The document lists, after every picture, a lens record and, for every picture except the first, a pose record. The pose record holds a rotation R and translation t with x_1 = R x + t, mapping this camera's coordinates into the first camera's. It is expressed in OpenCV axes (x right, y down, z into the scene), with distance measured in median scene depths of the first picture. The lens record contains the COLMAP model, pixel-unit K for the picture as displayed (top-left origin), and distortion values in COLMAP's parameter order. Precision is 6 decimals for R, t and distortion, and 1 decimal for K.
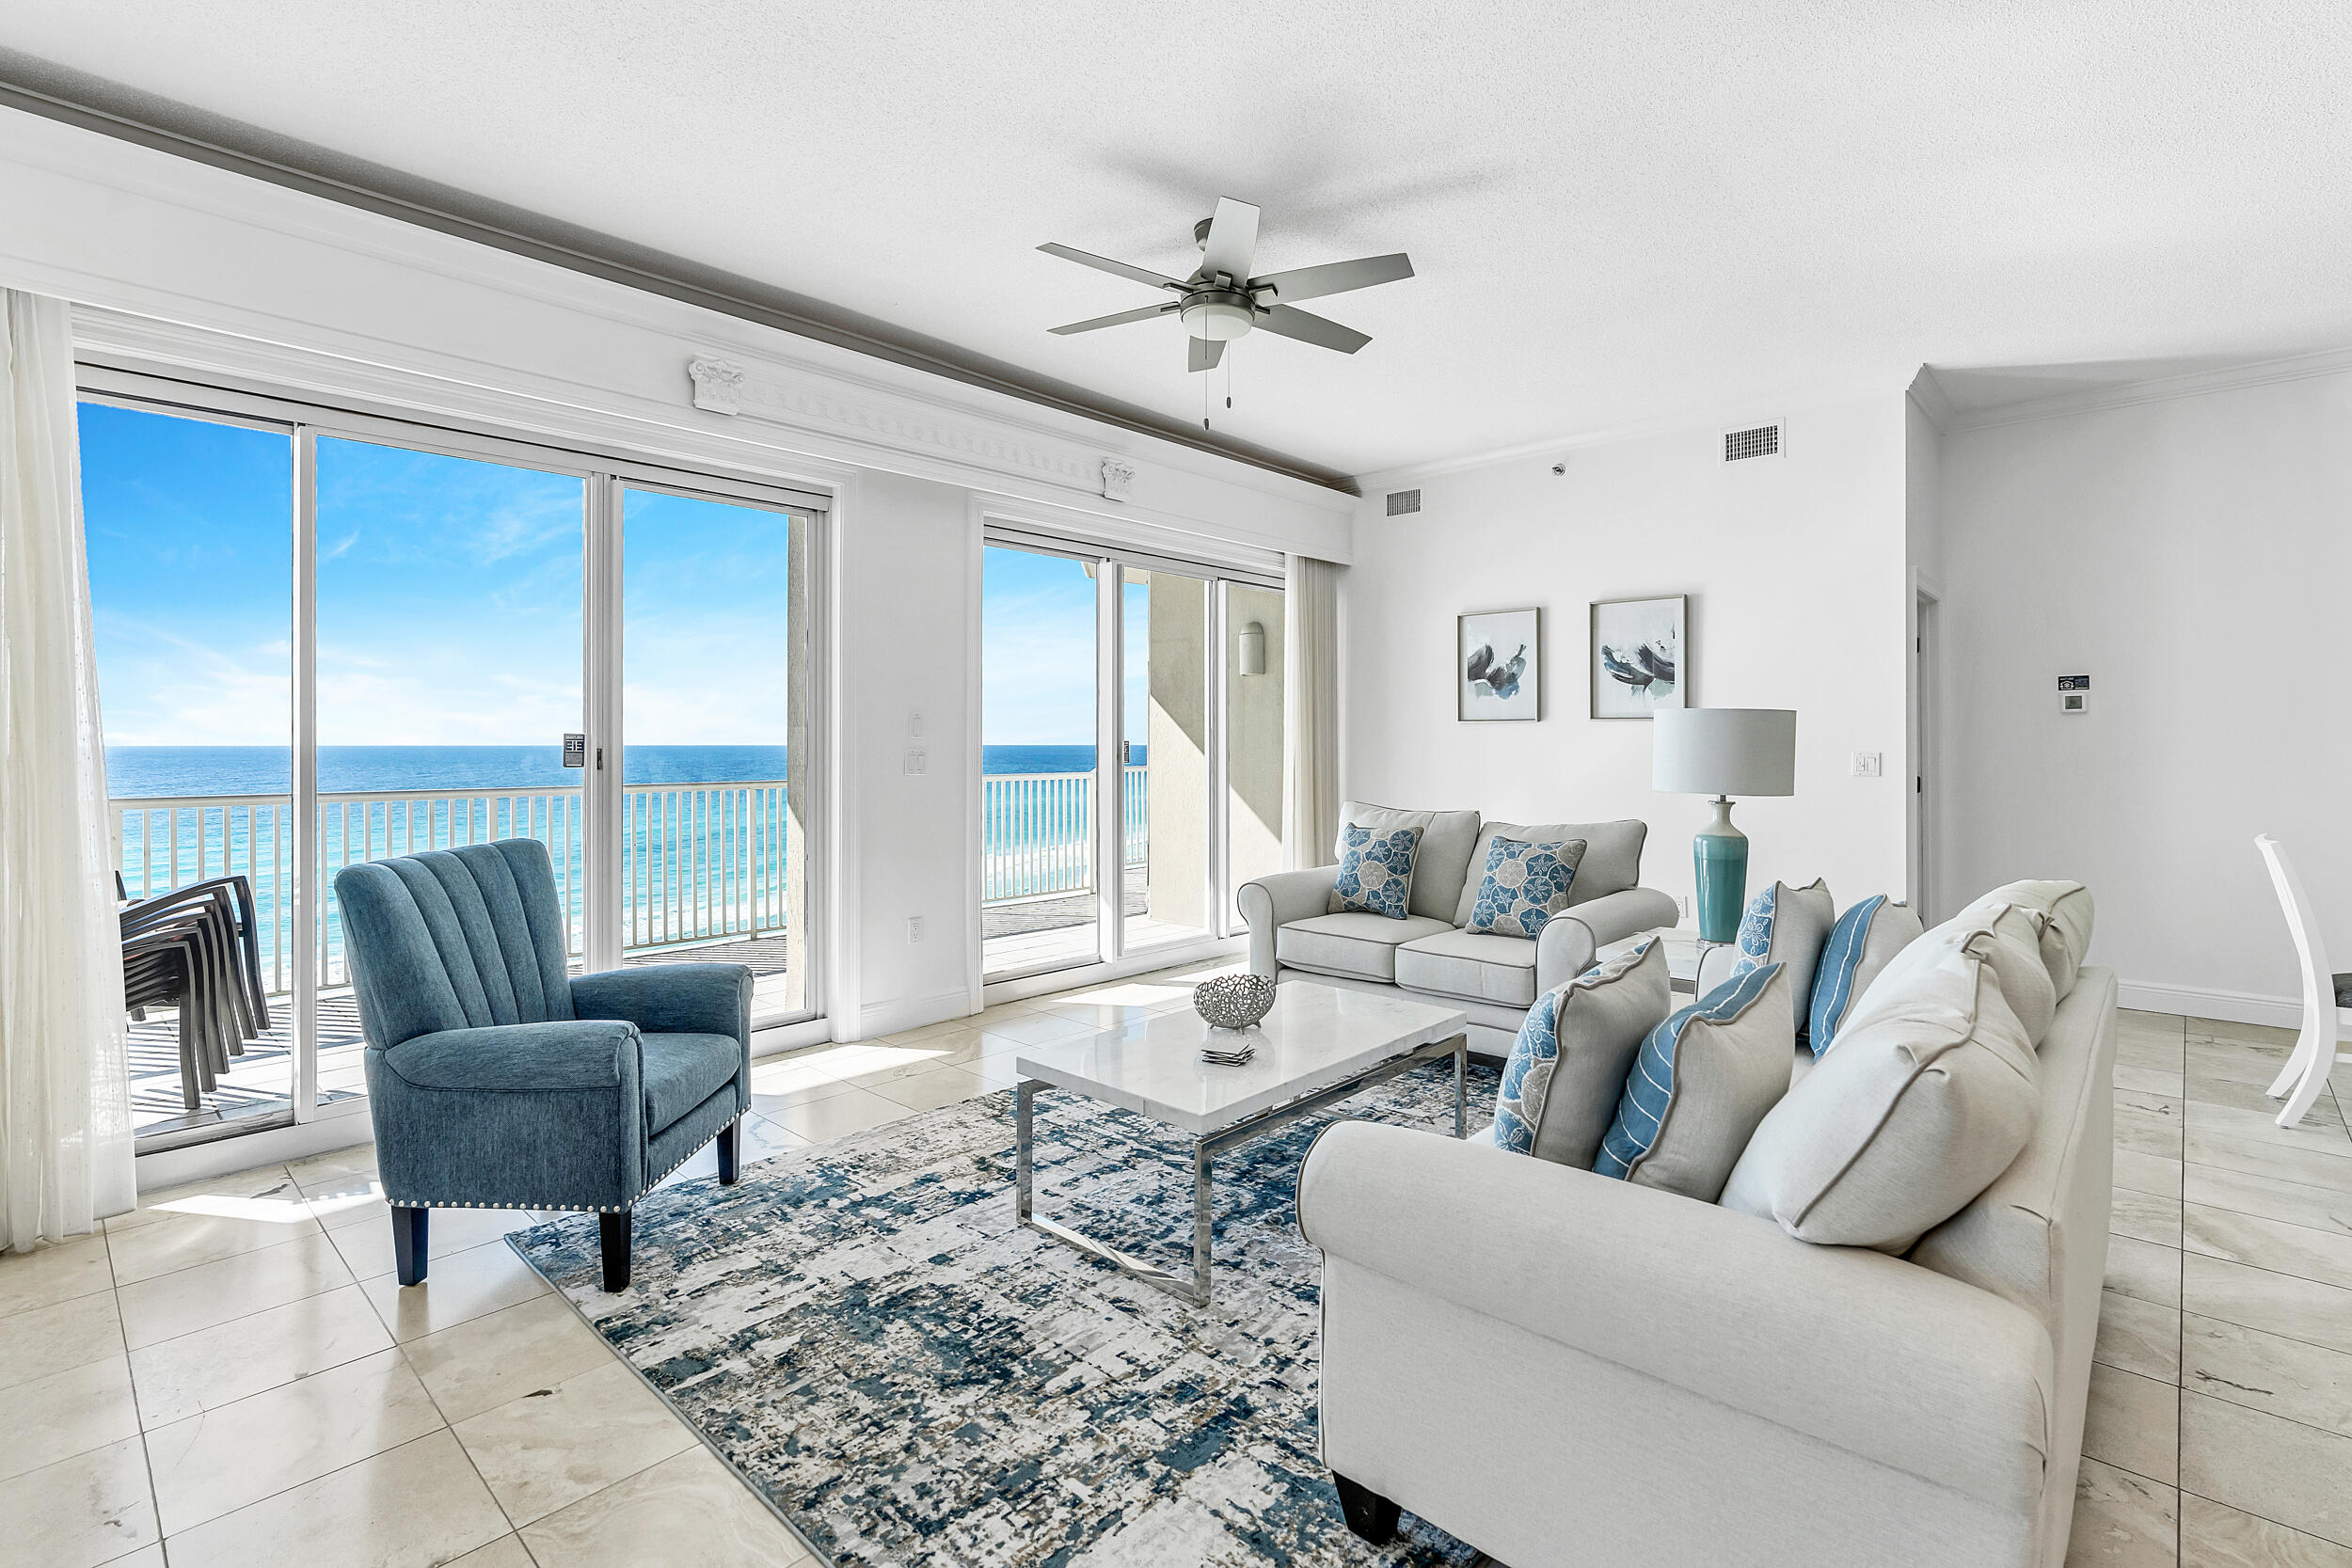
lens RADIAL K [[1076.7, 0, 1175.3], [0, 1076.7, 750.4], [0, 0, 1]] dist [-0.009265, 0.005149]
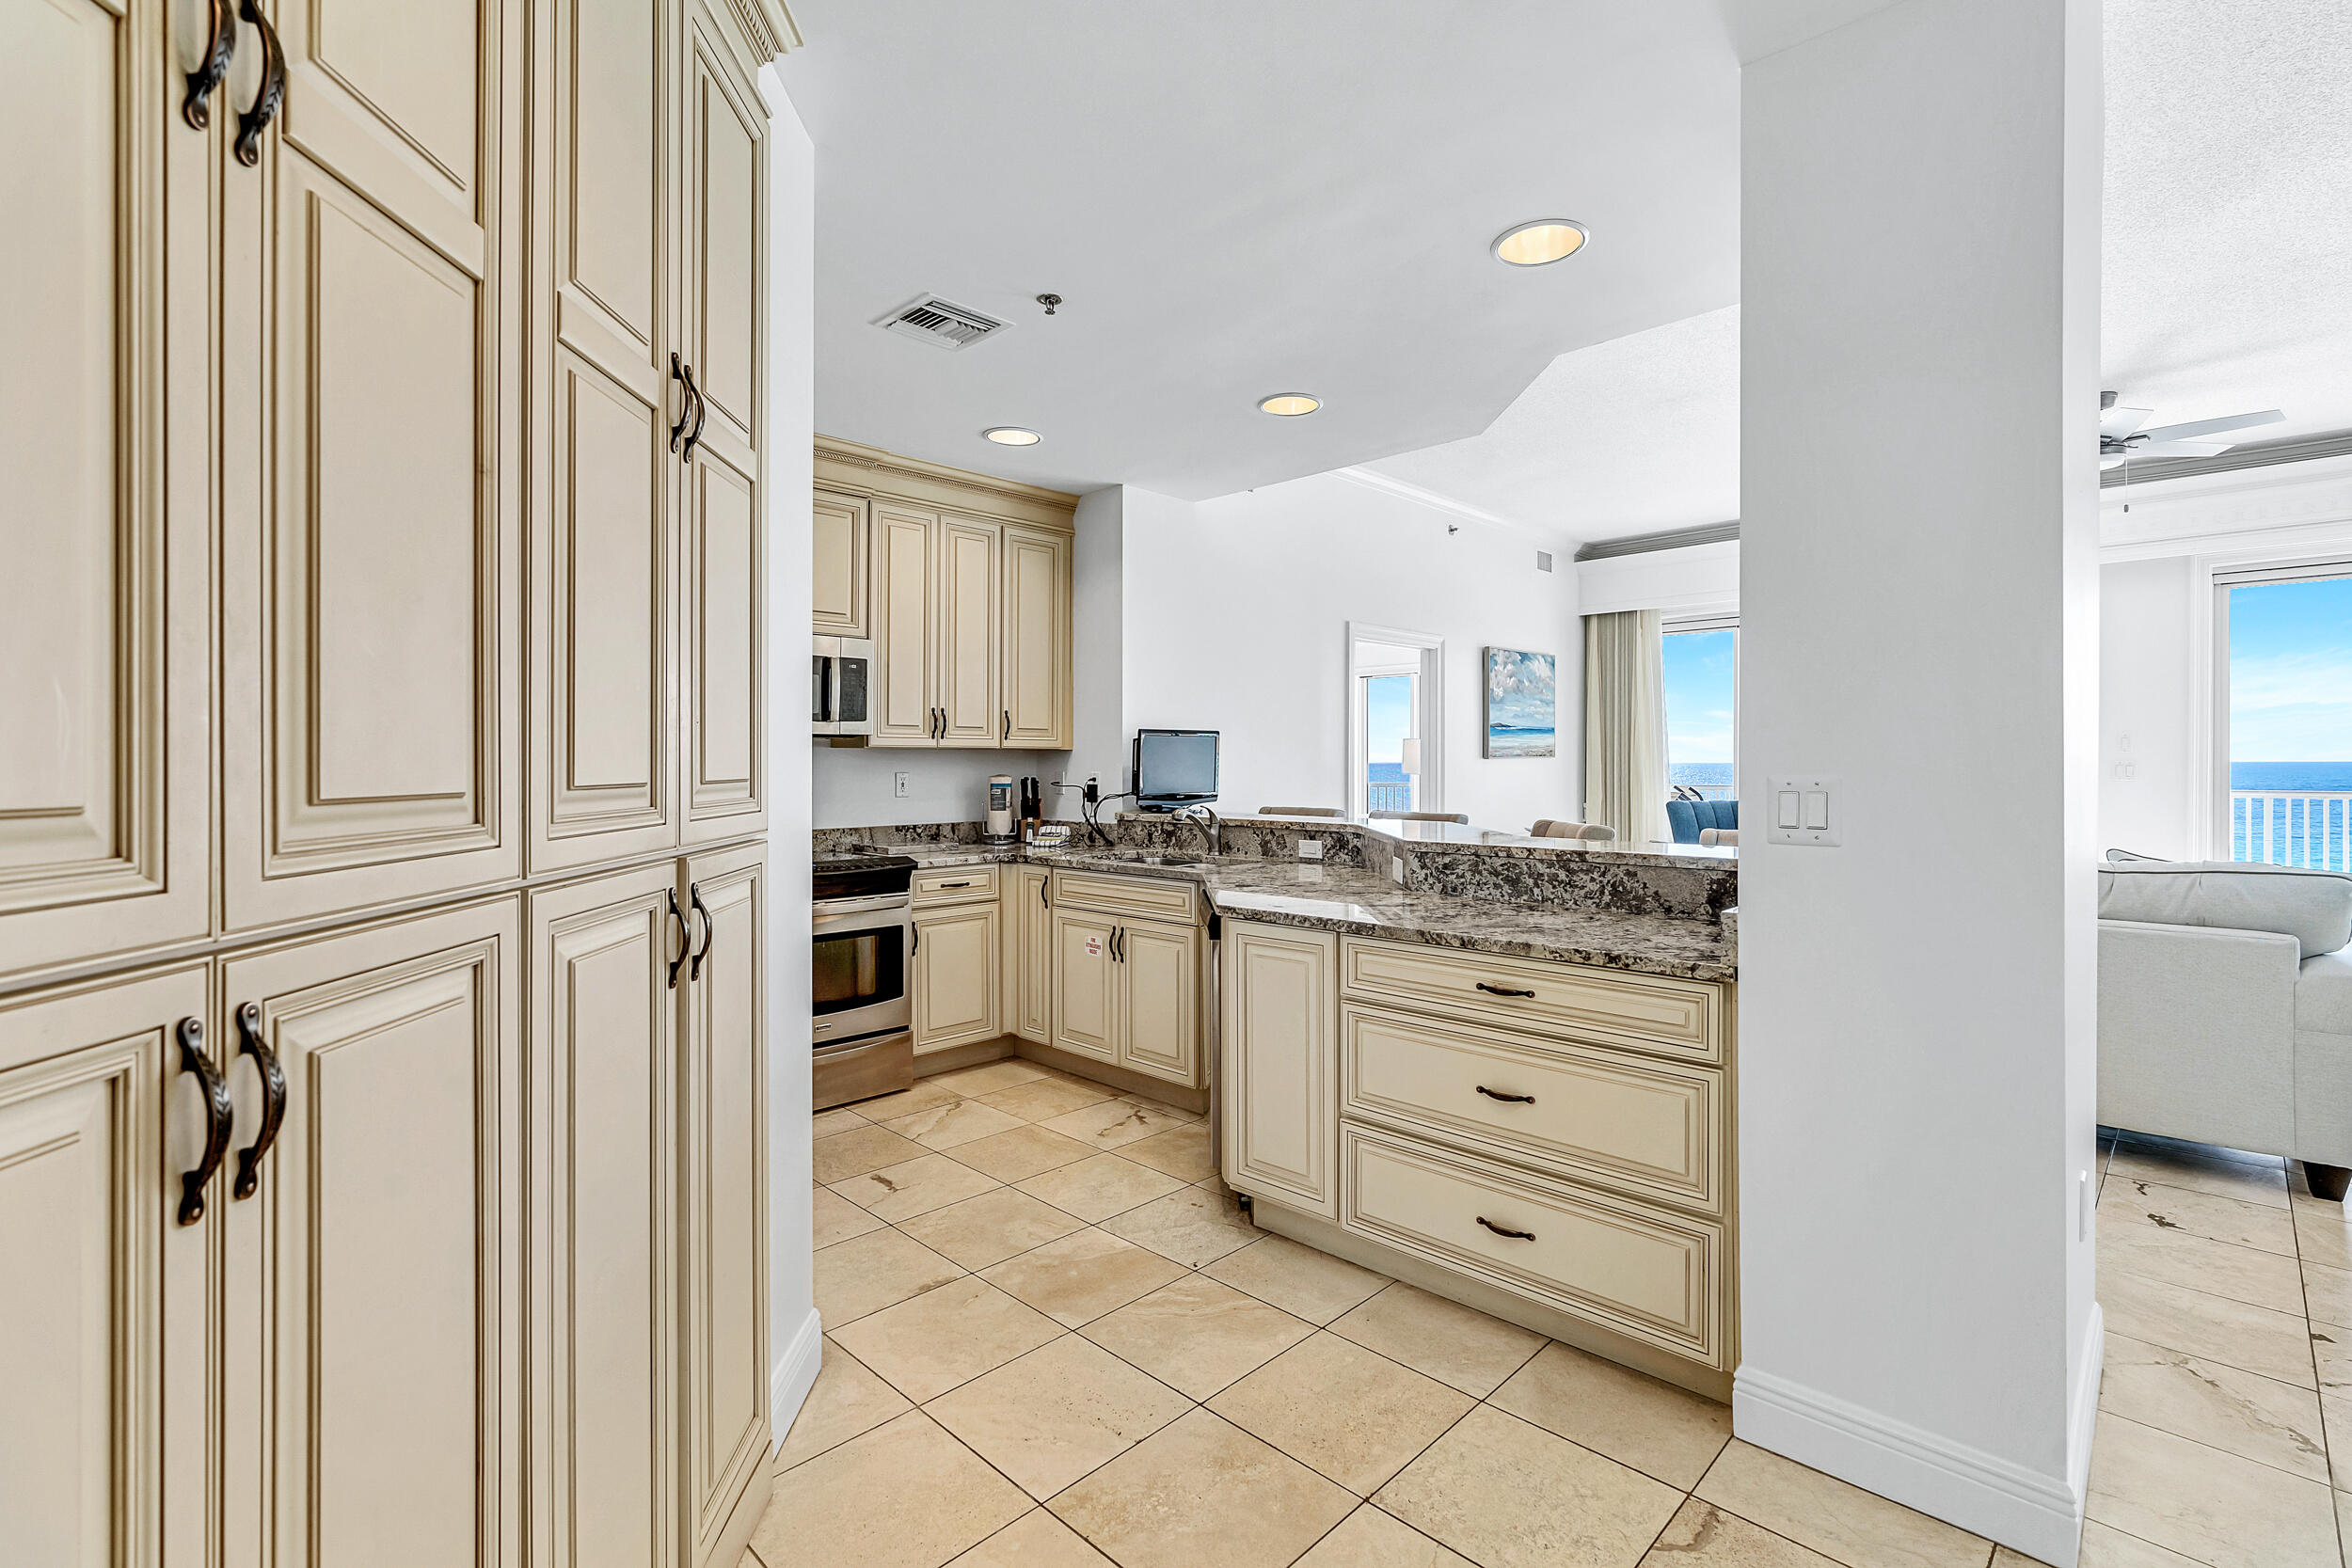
lens RADIAL K [[1076.7, 0, 1179.2], [0, 1076.7, 769.8], [0, 0, 1]] dist [-0.009265, 0.005149]
pose [[-0.024491, 0.008960, -0.999660, 1.223725], [-0.006274, 0.999939, 0.009116, 0.003915], [0.999680, 0.006495, -0.024434, -0.147081]]
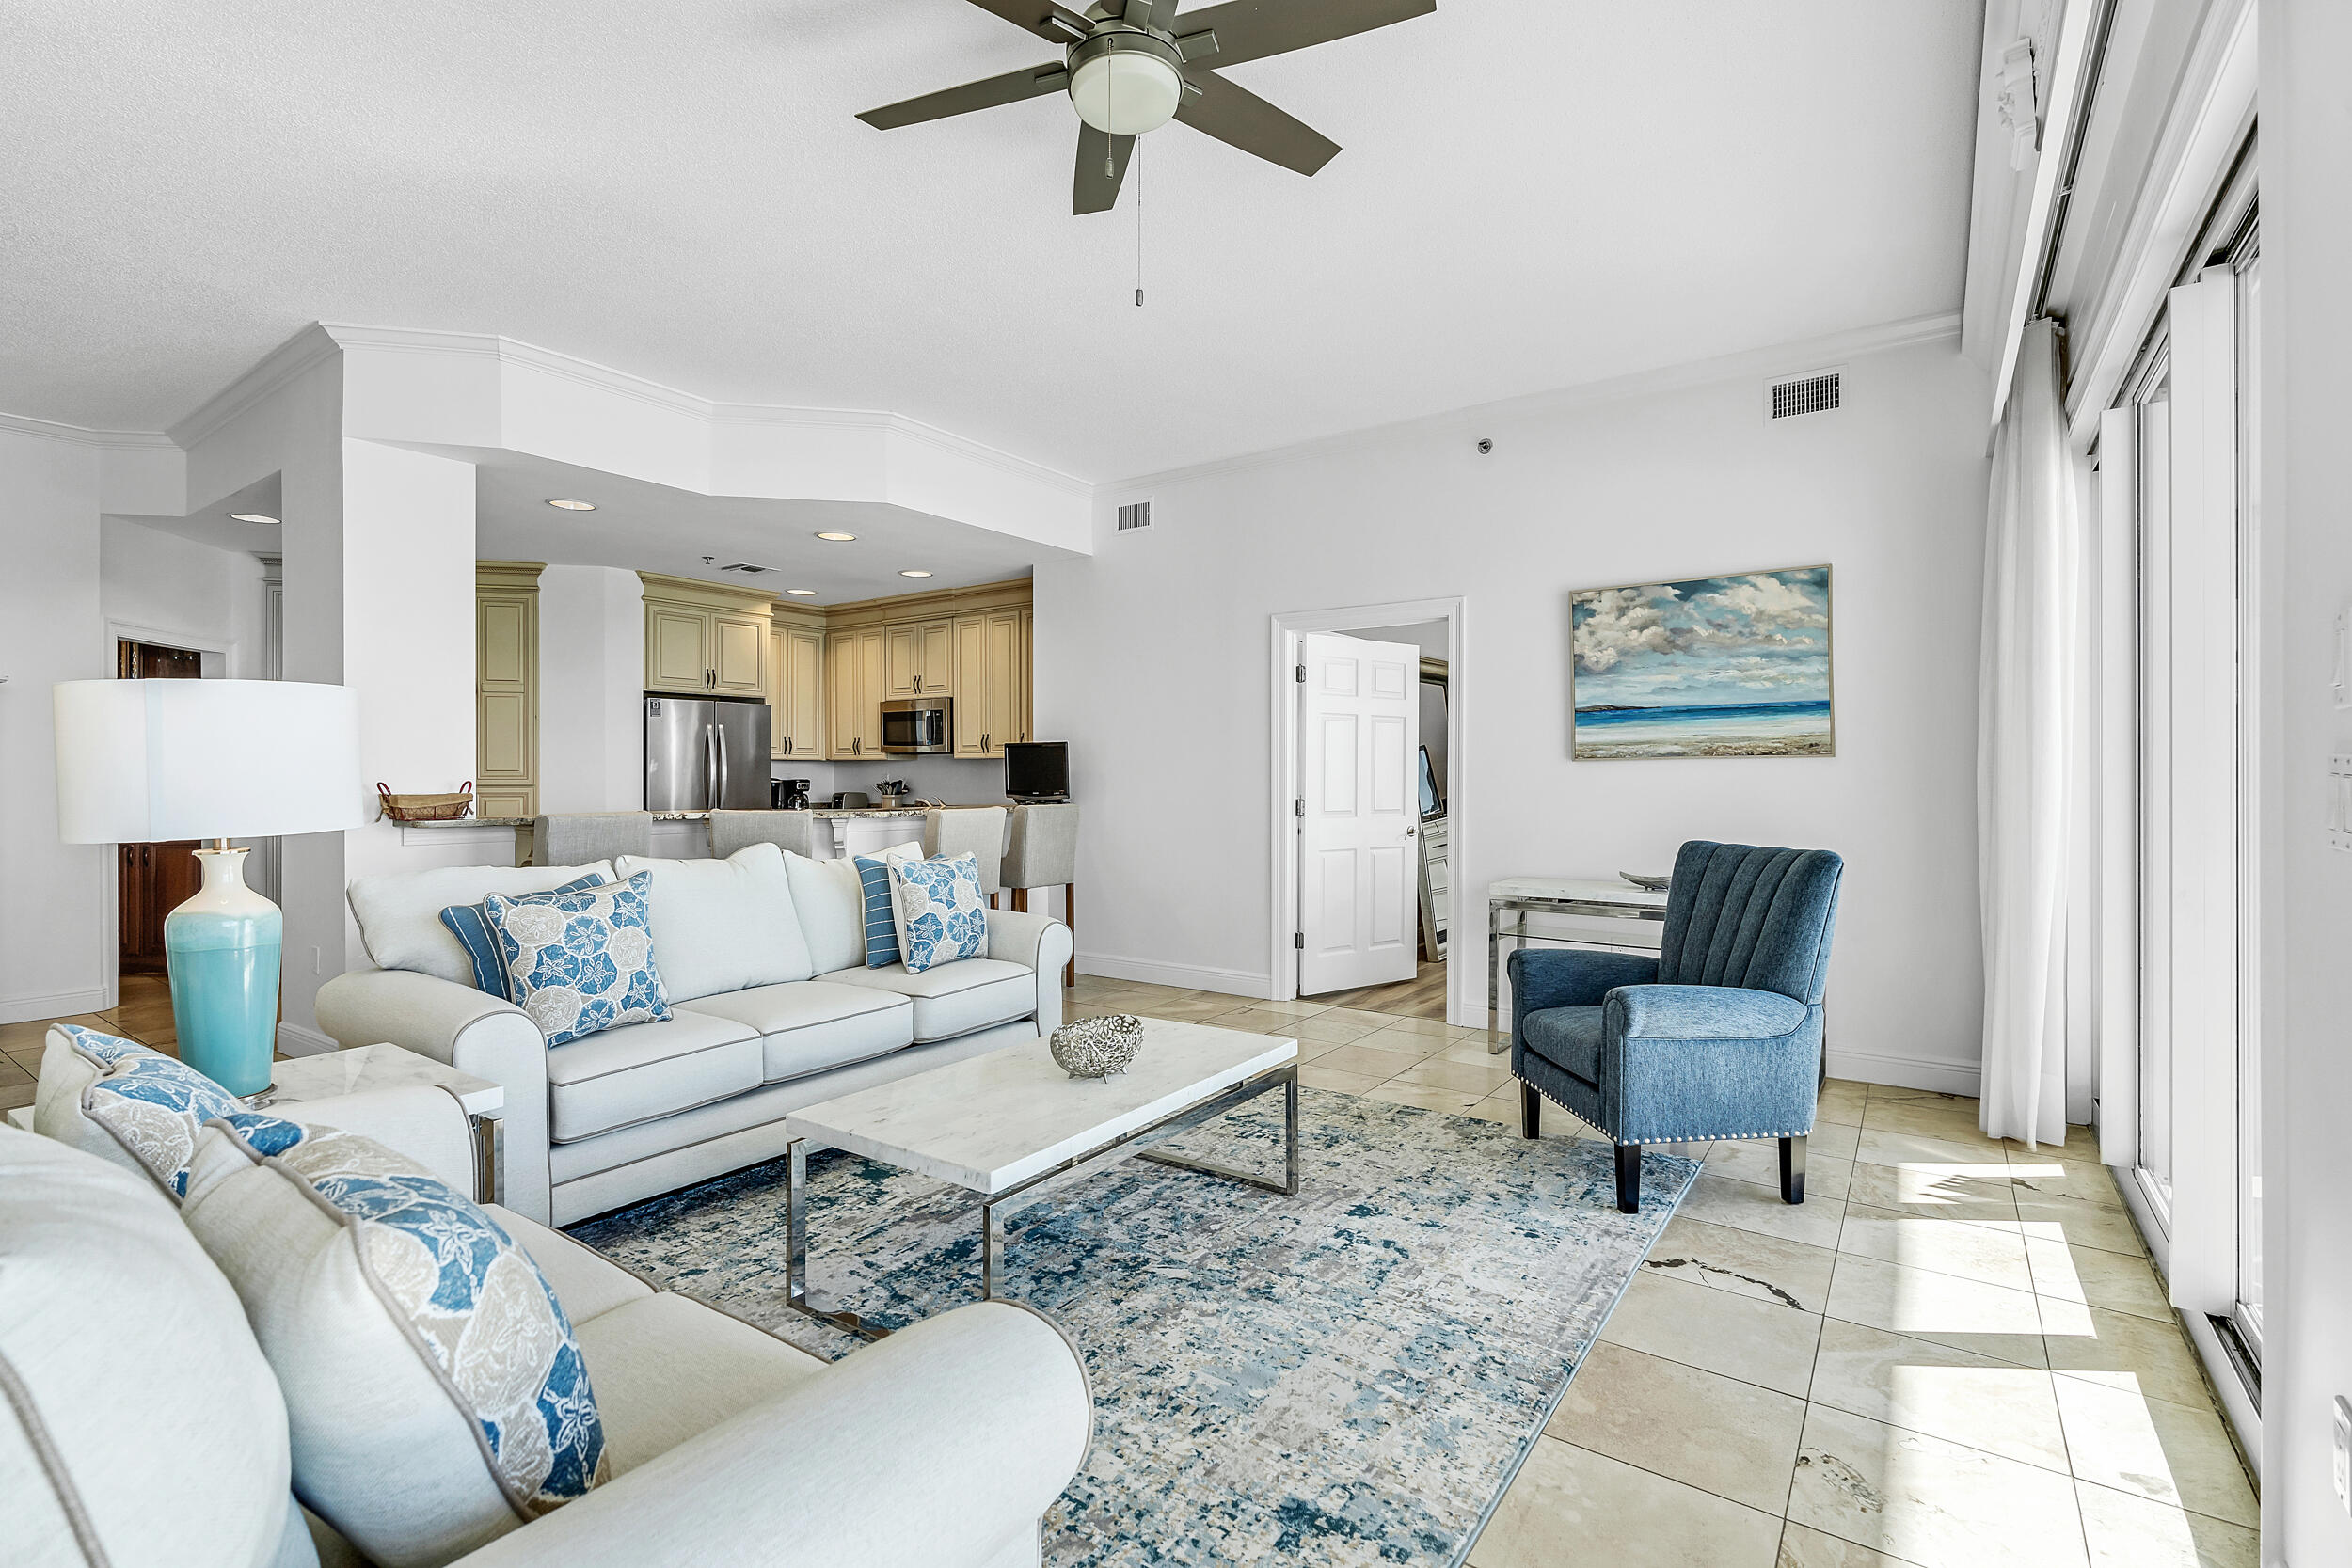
lens RADIAL K [[1076.7, 0, 1186.4], [0, 1076.7, 773.9], [0, 0, 1]] dist [-0.009265, 0.005149]
pose [[-0.989947, 0.001625, -0.141429, 0.077505], [0.000364, 0.999960, 0.008943, 0.001940], [0.141437, 0.008802, -0.989908, 1.339232]]
